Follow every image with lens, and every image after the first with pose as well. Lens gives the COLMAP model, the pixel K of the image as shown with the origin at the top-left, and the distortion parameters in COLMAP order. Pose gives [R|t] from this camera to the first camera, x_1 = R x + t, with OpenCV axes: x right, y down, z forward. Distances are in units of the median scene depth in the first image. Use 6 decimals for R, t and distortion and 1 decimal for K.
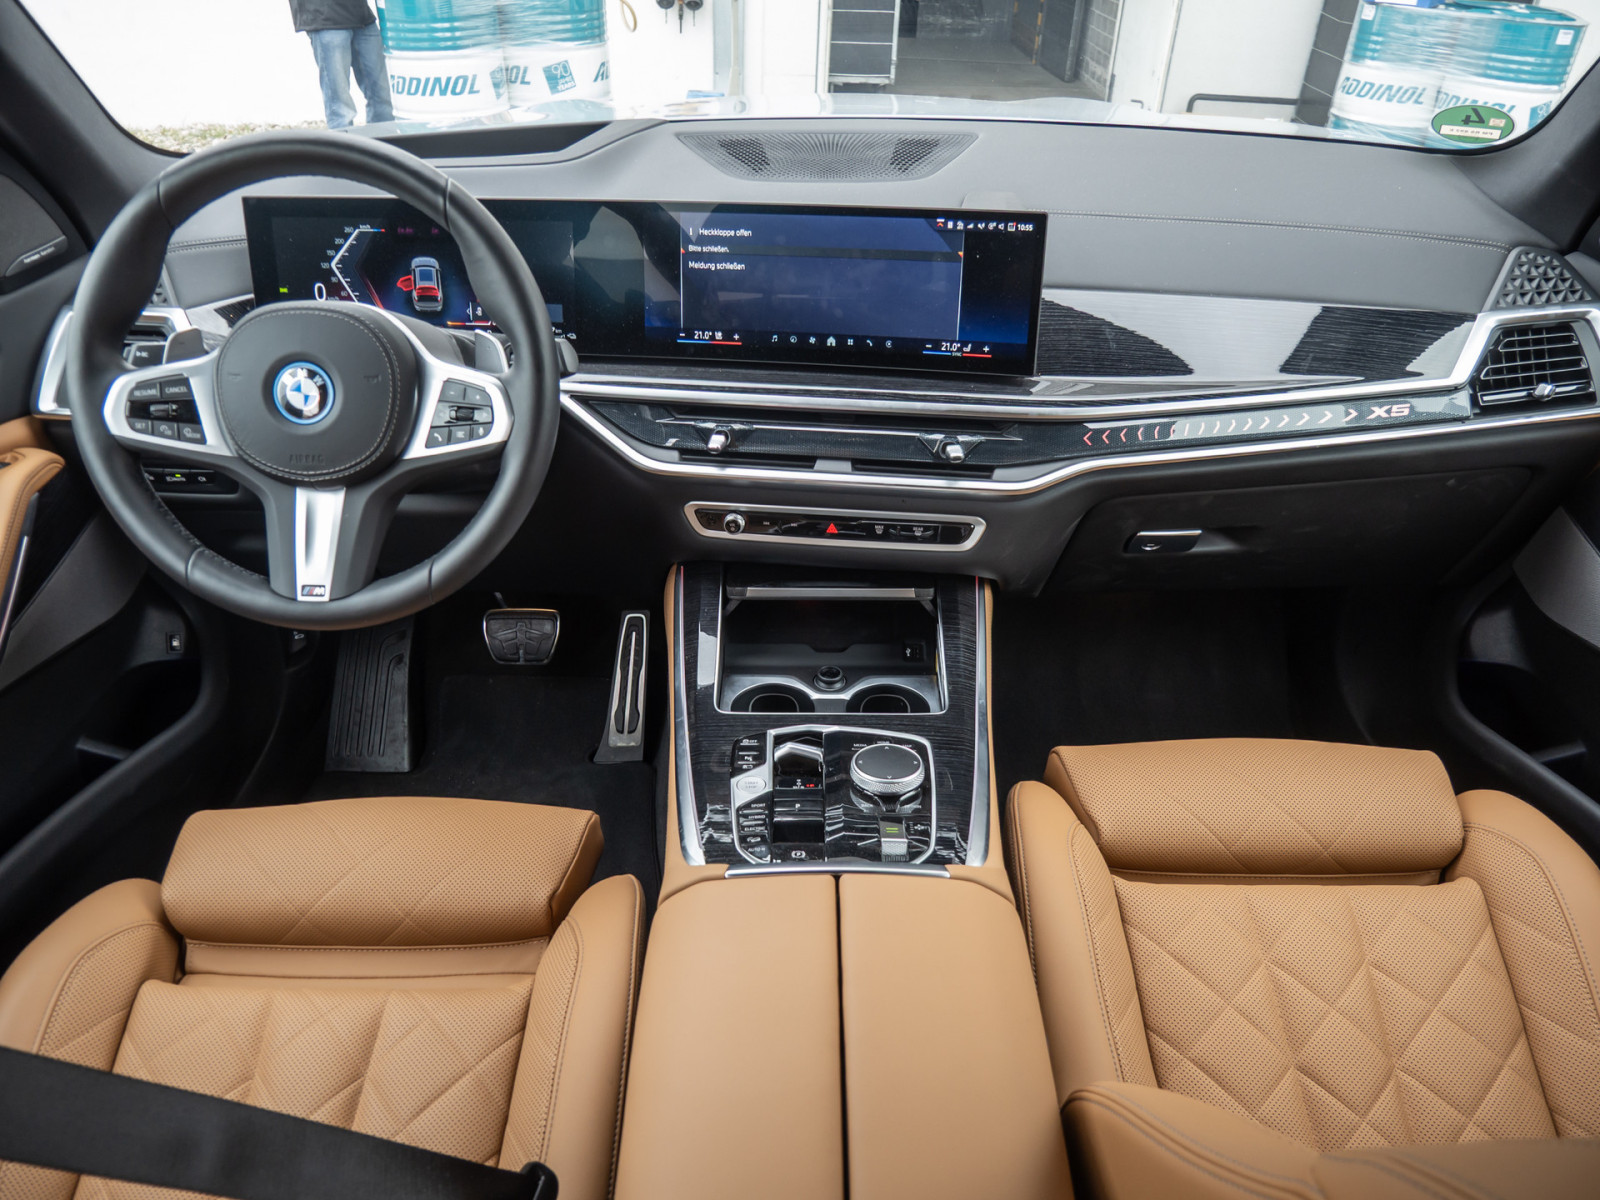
lens RADIAL K [[1179.8, 0, 801.2], [0, 1179.8, 605.3], [0, 0, 1]] dist [-0.035383, 0.003673]
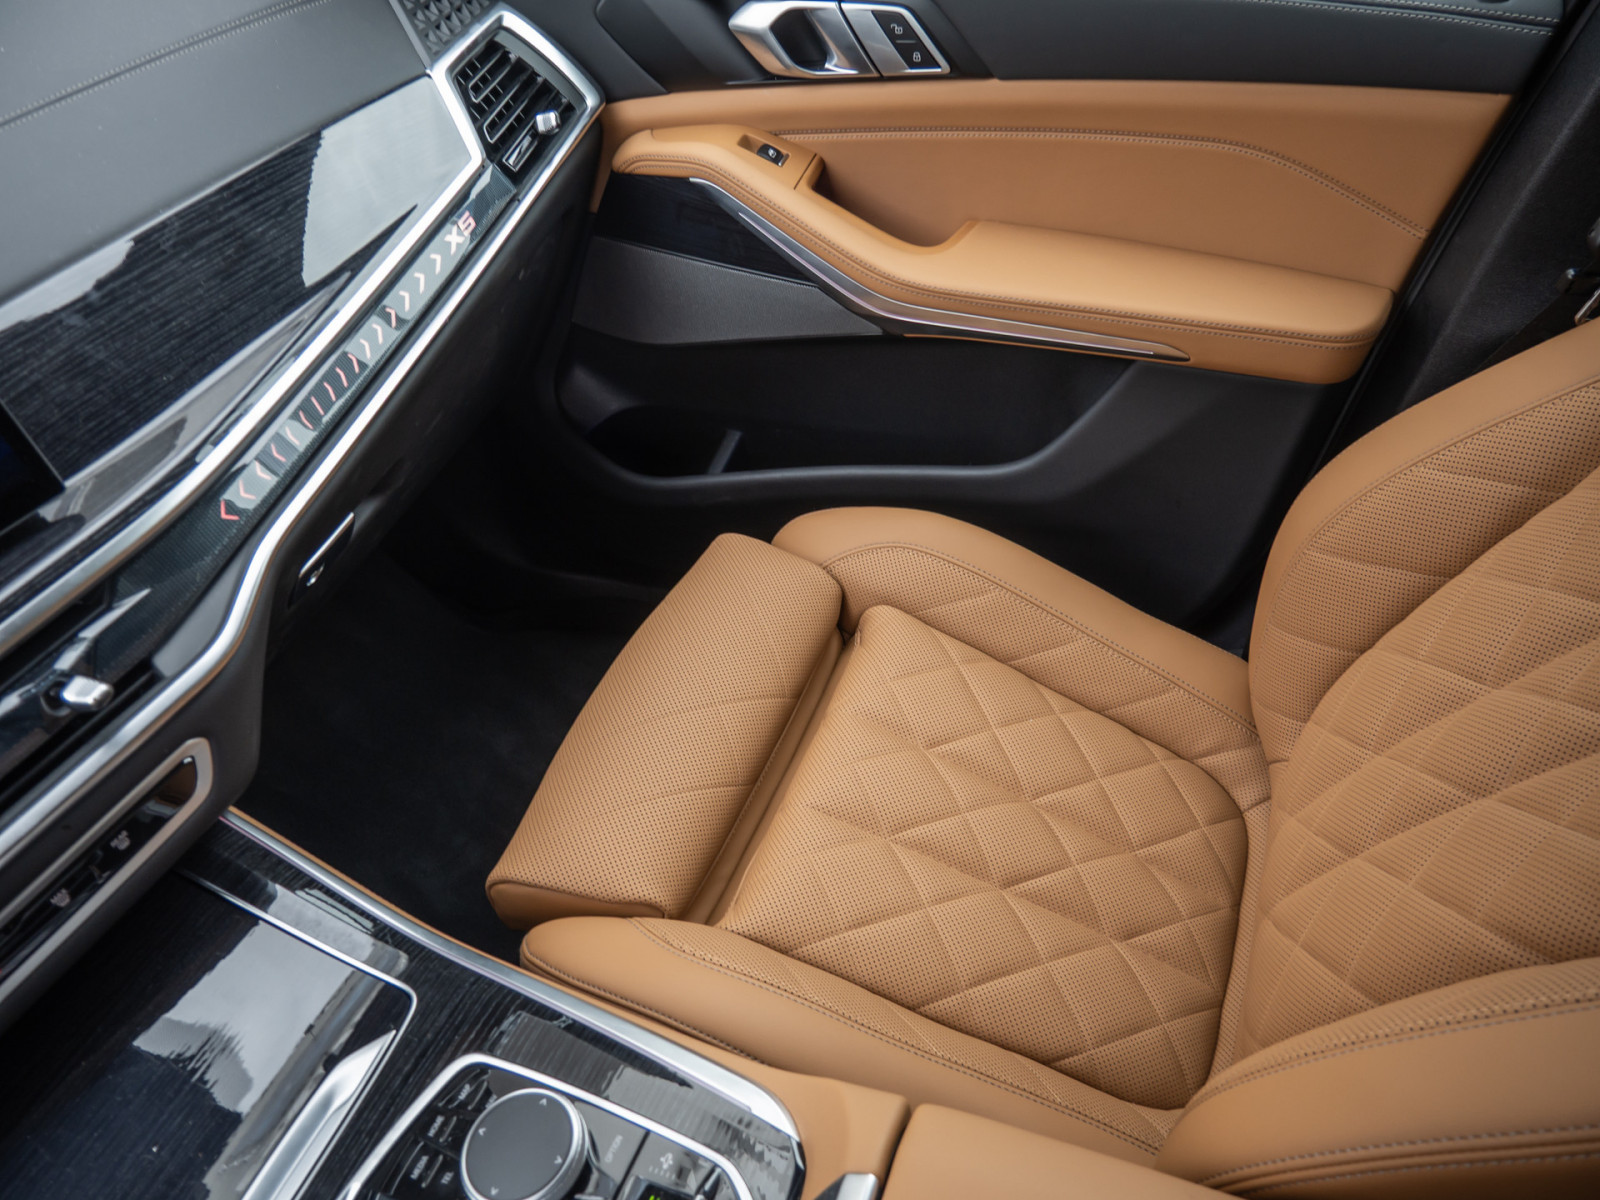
lens RADIAL K [[1179.8, 0, 801.2], [0, 1179.8, 605.3], [0, 0, 1]] dist [-0.035383, 0.003673]
pose [[0.353458, -0.667179, 0.655699, -0.093427], [0.560287, 0.712297, 0.422742, -0.269913], [-0.749097, 0.217958, 0.625578, 0.596876]]
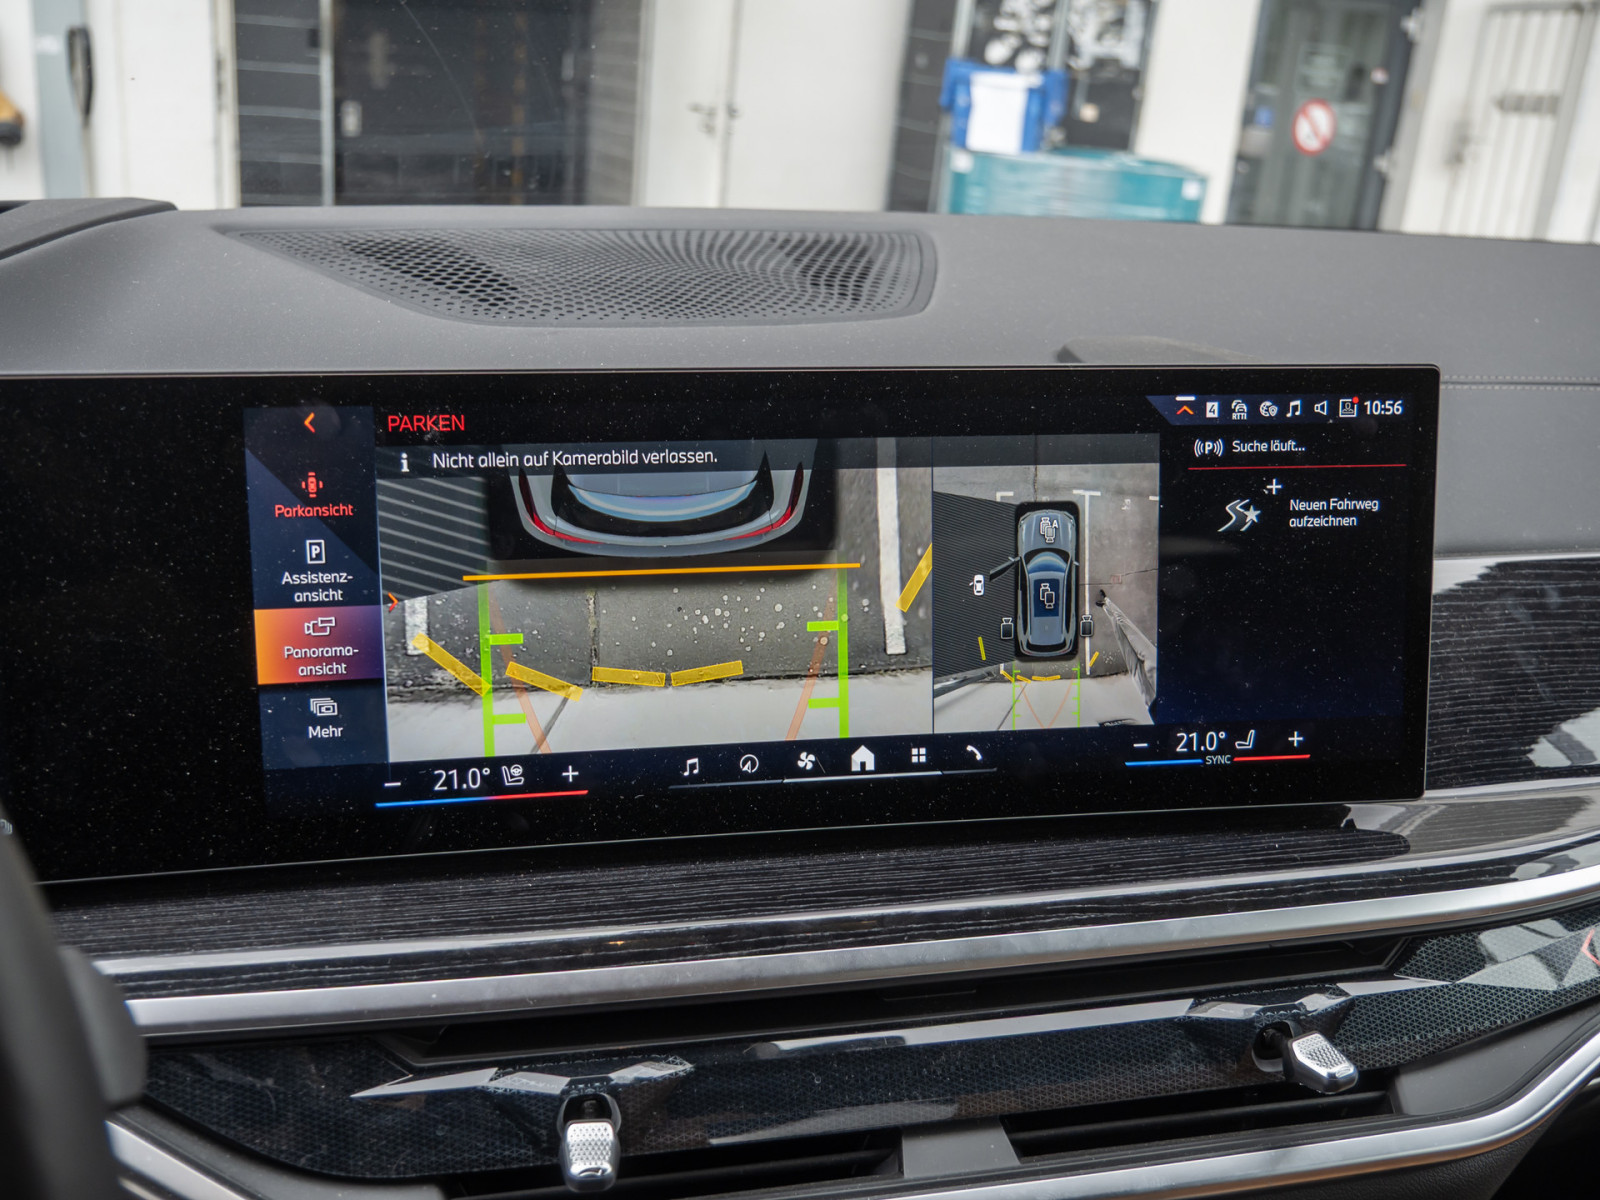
lens RADIAL K [[1637.6, 0, 800.0], [0, 1637.6, 600.0], [0, 0, 1]] dist [-0.013868, -0.005436]
pose [[0.931707, -0.077325, 0.354885, -0.220484], [0.153323, 0.969484, -0.191293, -0.260284], [-0.329264, 0.232641, 0.915130, 0.814180]]
